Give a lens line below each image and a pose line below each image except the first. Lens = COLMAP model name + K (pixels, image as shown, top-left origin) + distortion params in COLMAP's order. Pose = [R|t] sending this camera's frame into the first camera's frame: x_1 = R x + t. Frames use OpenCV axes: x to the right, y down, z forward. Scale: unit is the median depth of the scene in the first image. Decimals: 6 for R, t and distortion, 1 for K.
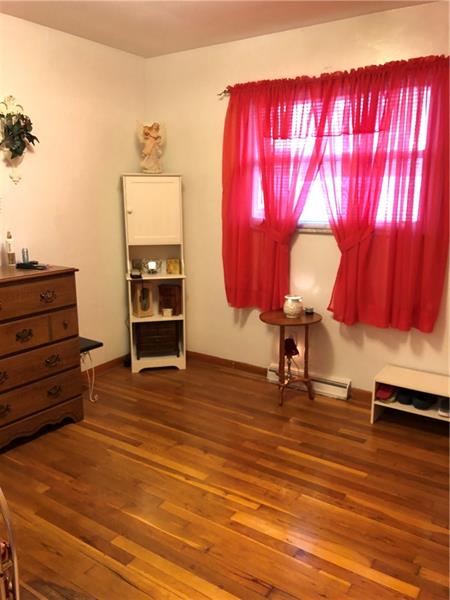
lens RADIAL K [[493.4, 0, 225.2], [0, 493.4, 300.6], [0, 0, 1]] dist [0.047612, -0.041493]
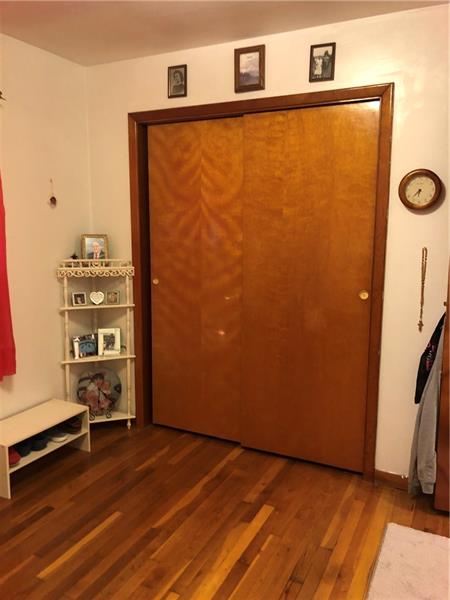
lens RADIAL K [[493.4, 0, 225.3], [0, 493.4, 299.1], [0, 0, 1]] dist [0.047612, -0.041493]
pose [[-0.136895, -0.136657, 0.981114, -0.627959], [0.208169, 0.964353, 0.163368, -0.159653], [-0.968466, 0.226602, -0.103567, 0.804855]]
